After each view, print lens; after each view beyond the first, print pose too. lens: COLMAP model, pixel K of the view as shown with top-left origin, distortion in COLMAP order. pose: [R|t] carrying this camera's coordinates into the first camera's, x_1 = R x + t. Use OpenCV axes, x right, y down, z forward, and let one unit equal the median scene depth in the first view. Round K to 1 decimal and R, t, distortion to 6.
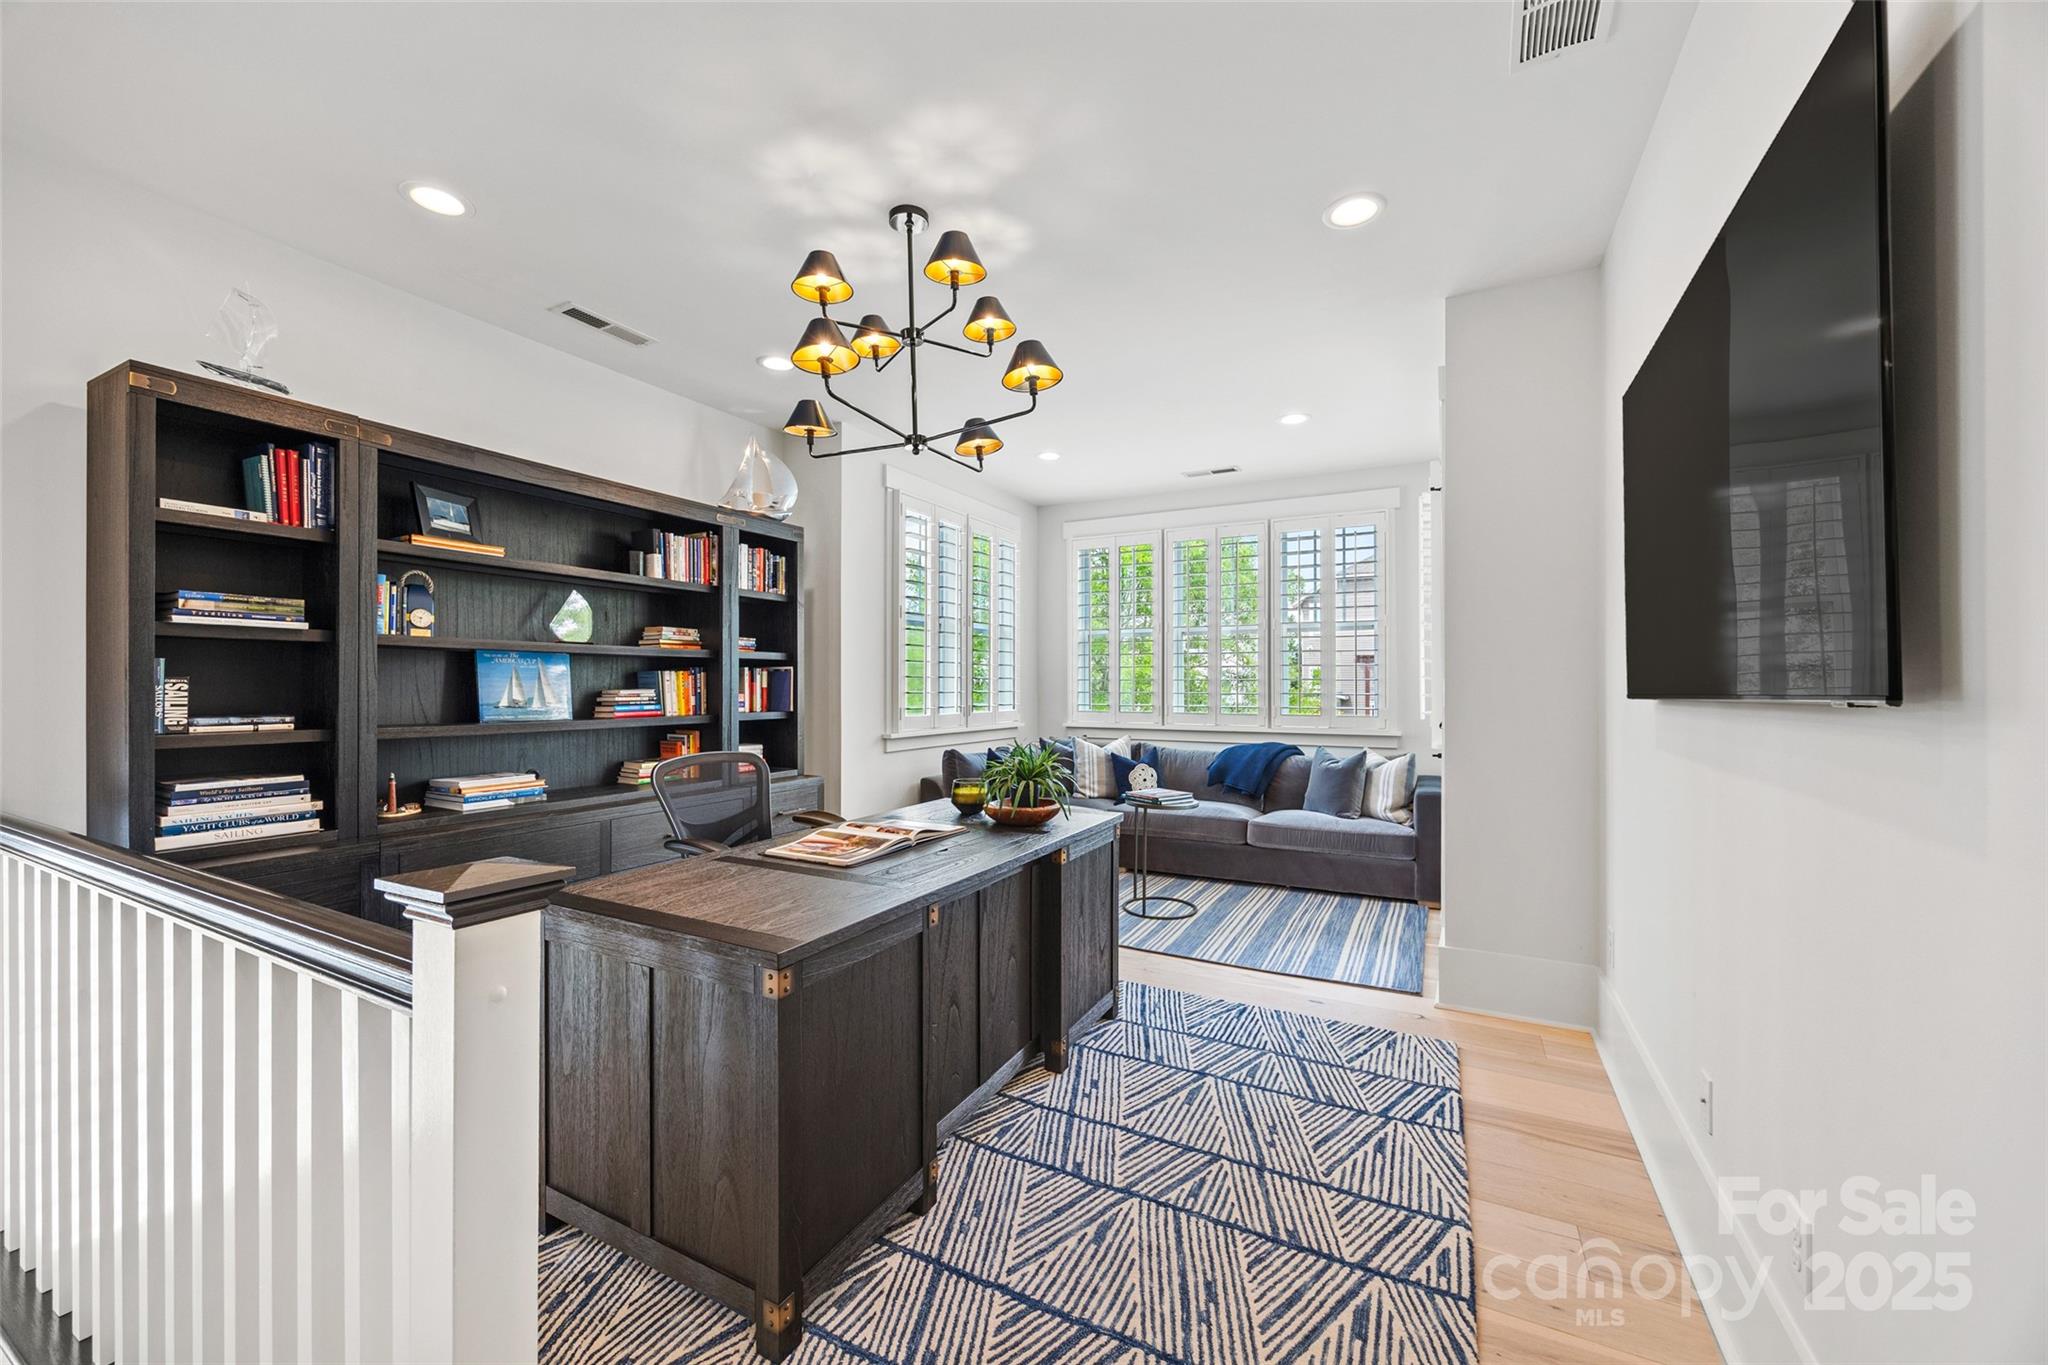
lens RADIAL K [[826.4, 0, 1020.9], [0, 826.4, 685.6], [0, 0, 1]] dist [-0.003944, 0.000472]
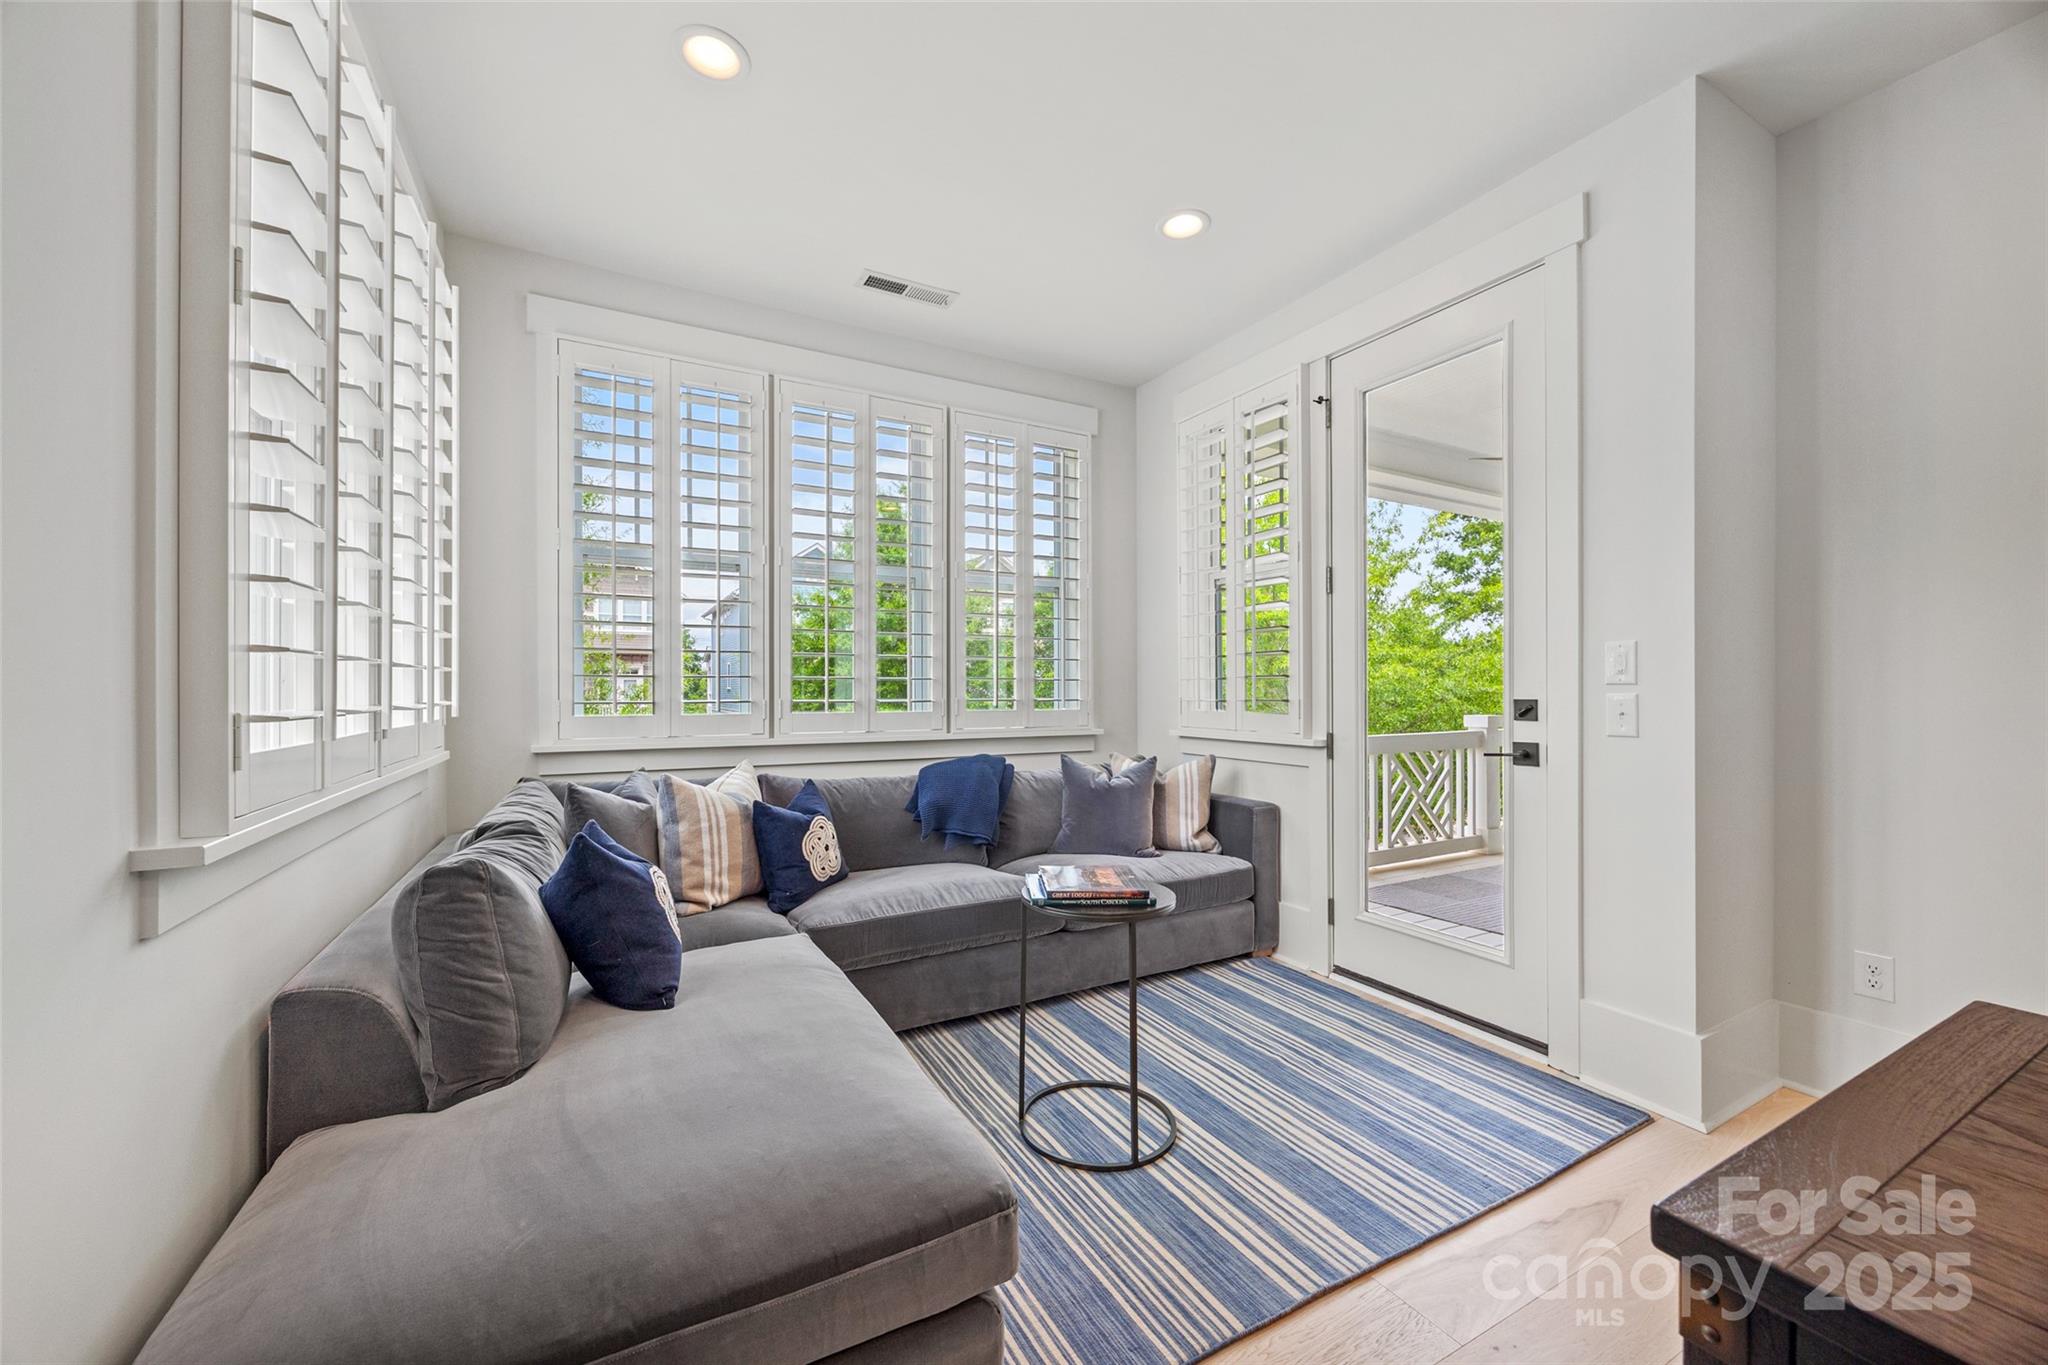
lens RADIAL K [[826.4, 0, 1028.3], [0, 826.4, 676.5], [0, 0, 1]] dist [-0.003944, 0.000472]
pose [[0.540111, -0.000594, 0.841594, -0.251683], [-0.005087, 0.999979, 0.003971, 0.008634], [-0.841579, -0.006426, 0.540096, 0.756786]]
